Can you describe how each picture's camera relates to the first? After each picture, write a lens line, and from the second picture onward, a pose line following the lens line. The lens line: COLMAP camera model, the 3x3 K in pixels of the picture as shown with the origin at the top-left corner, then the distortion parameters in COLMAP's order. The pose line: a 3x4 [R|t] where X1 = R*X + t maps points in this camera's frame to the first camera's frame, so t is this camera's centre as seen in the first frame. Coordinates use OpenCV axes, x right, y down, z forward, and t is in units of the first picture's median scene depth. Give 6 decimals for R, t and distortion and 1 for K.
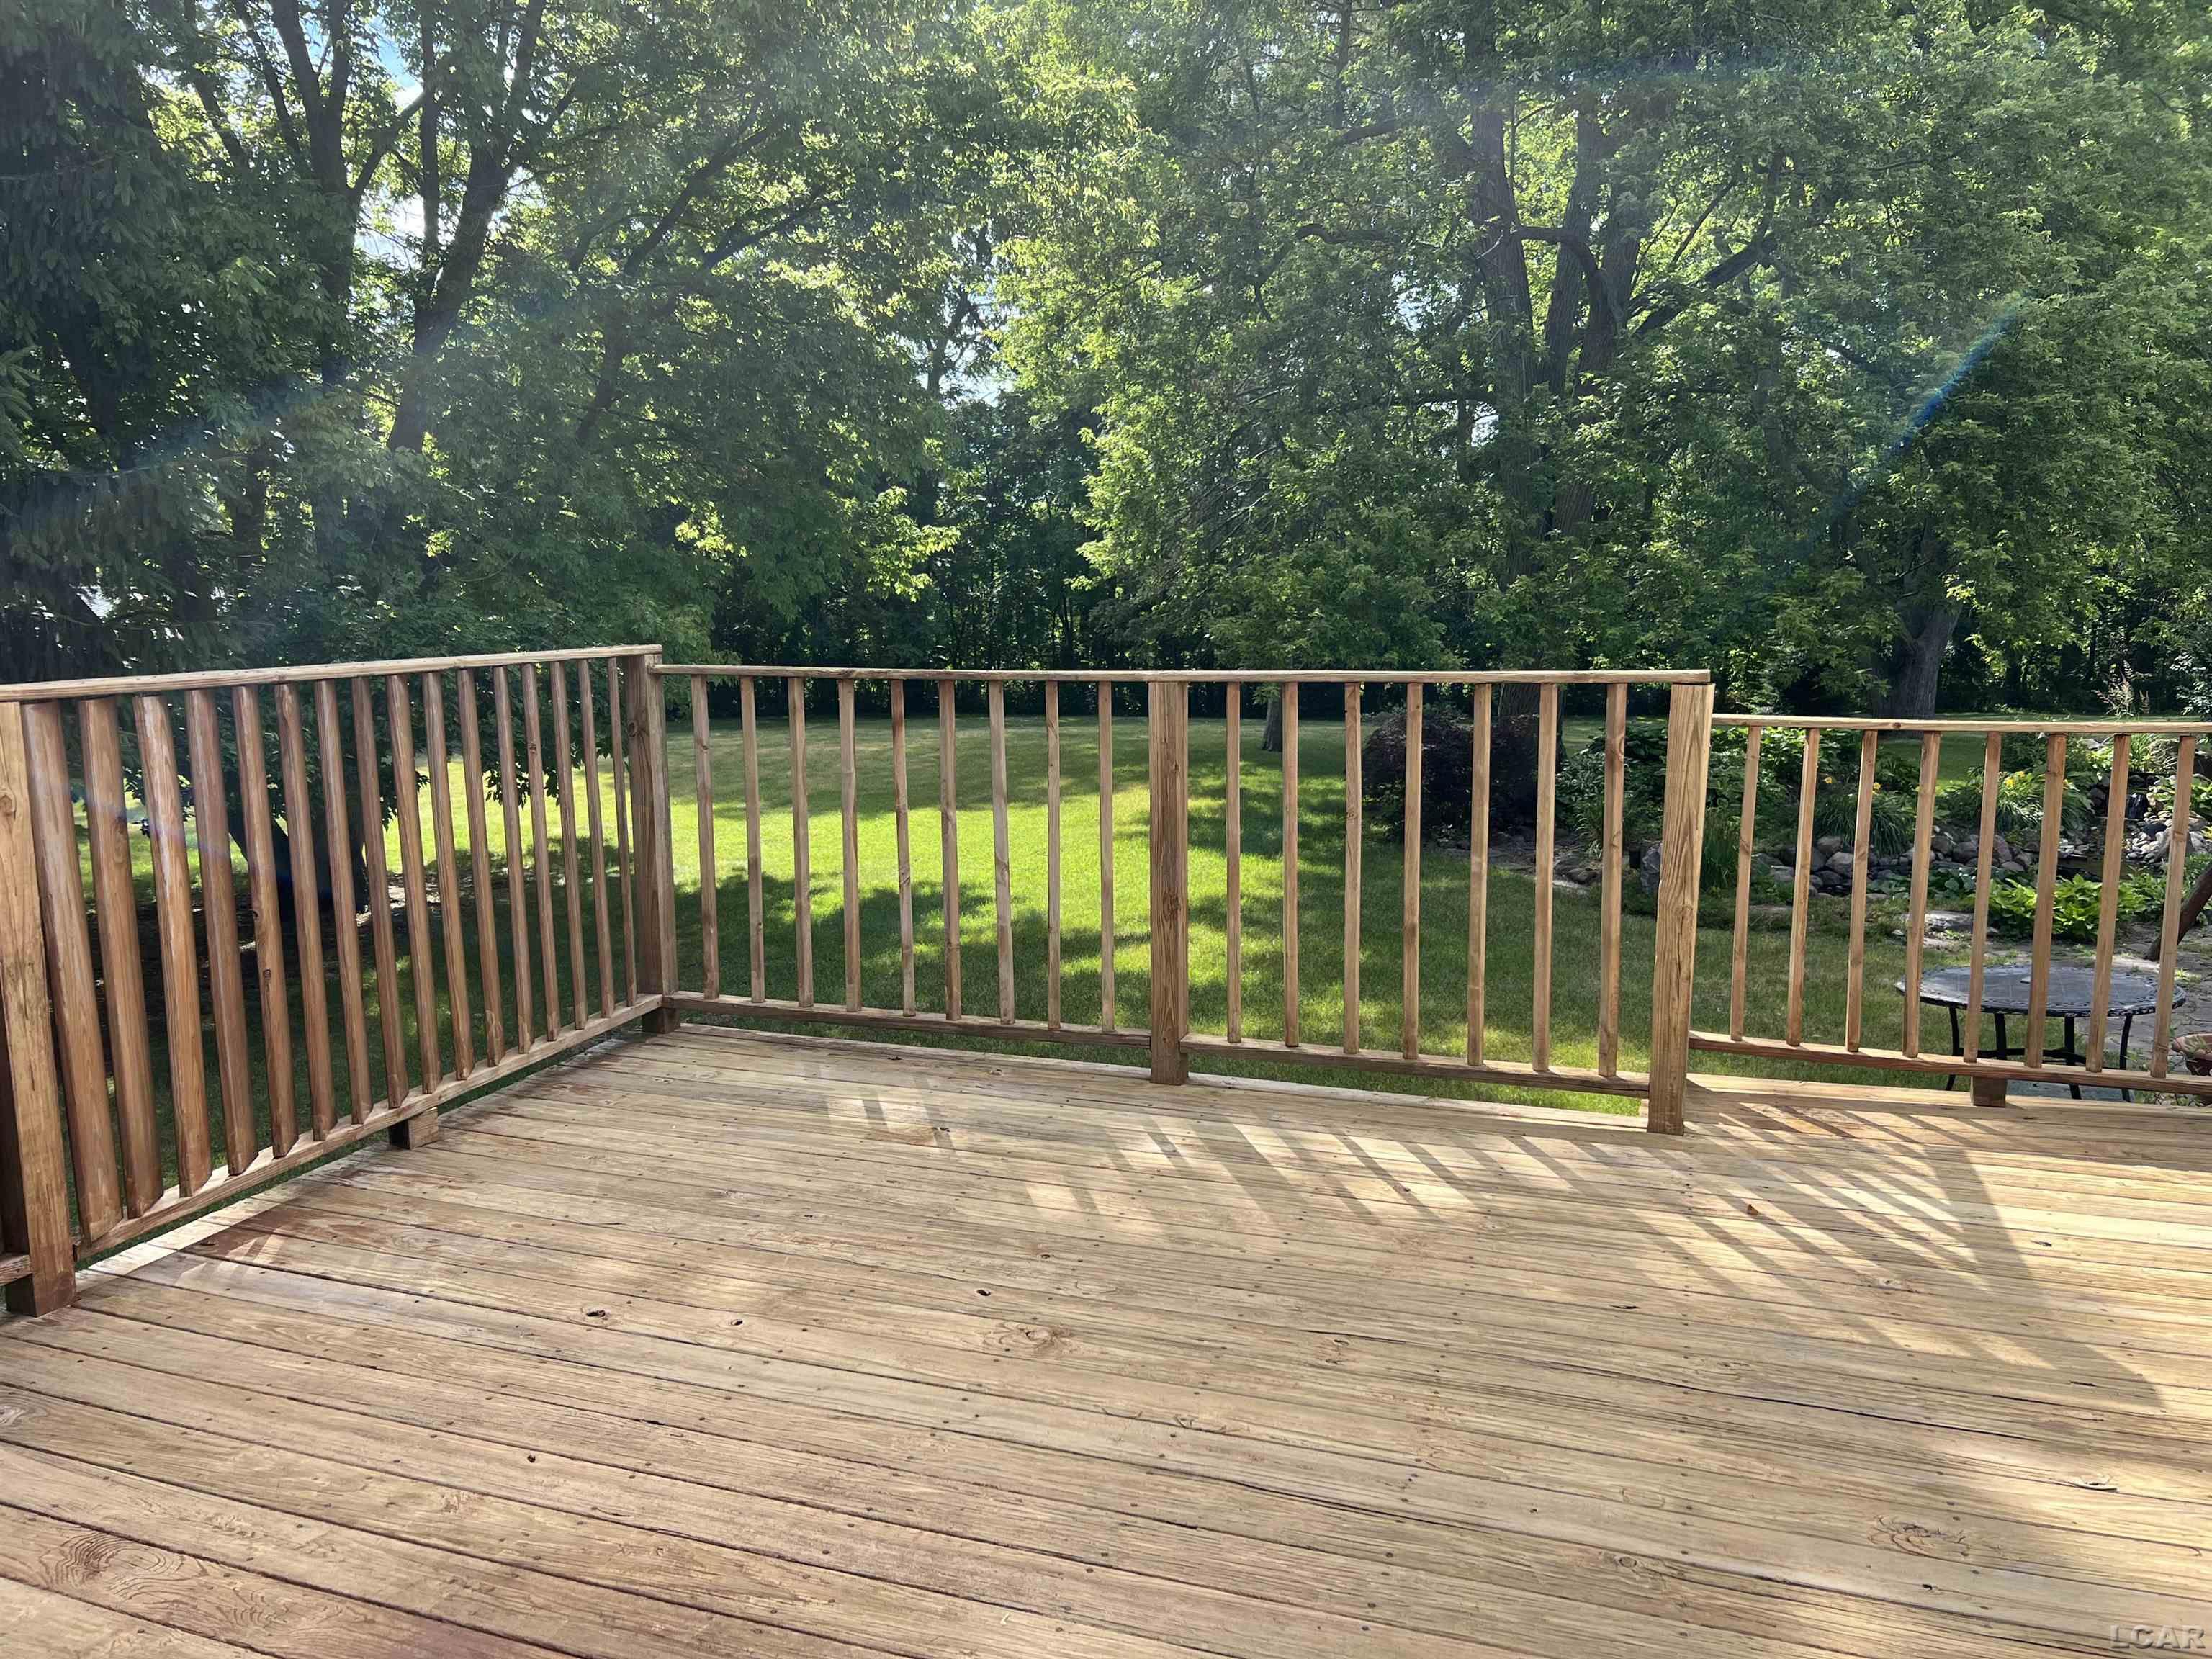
lens RADIAL K [[1665.1, 0, 1095.2], [0, 1665.1, 830.4], [0, 0, 1]] dist [0.062987, -0.069016]
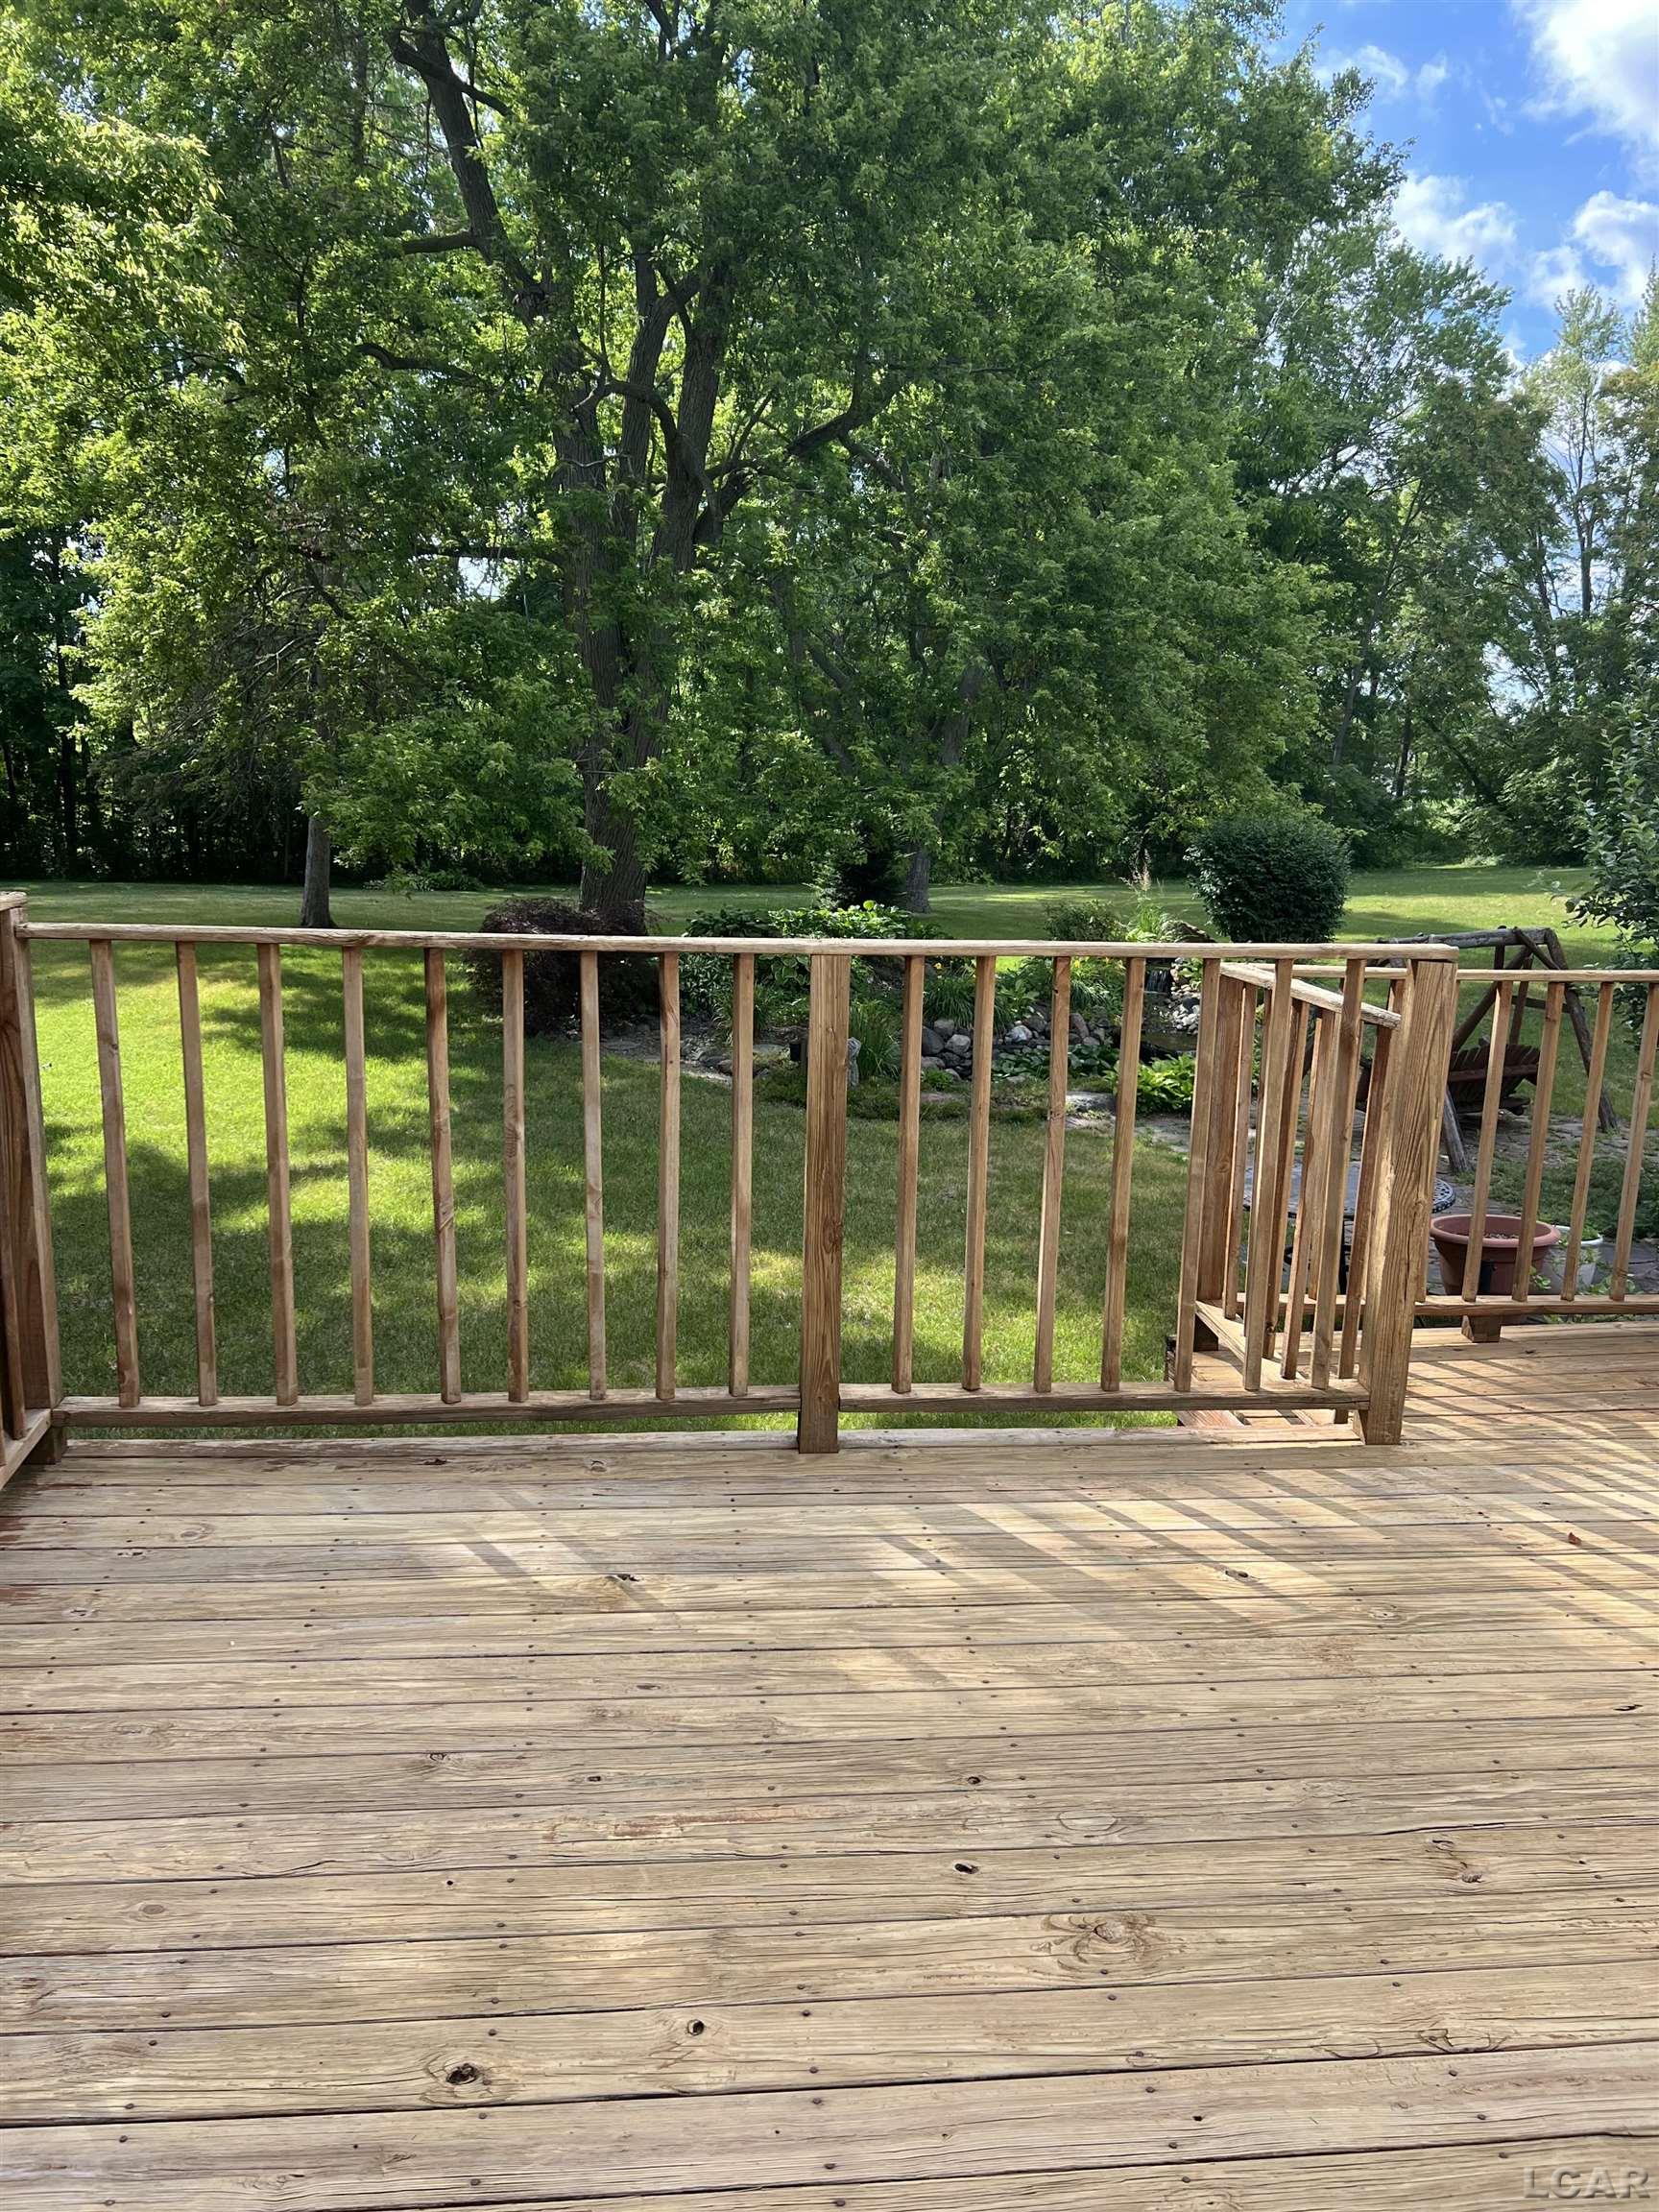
lens RADIAL K [[1665.1, 0, 830.6], [0, 1665.1, 1106.6], [0, 0, 1]] dist [0.062987, -0.069016]
pose [[0.898734, -0.058908, 0.434519, -0.282483], [0.029094, 0.996762, 0.074954, -0.072353], [-0.437528, -0.054722, 0.897538, 0.270343]]
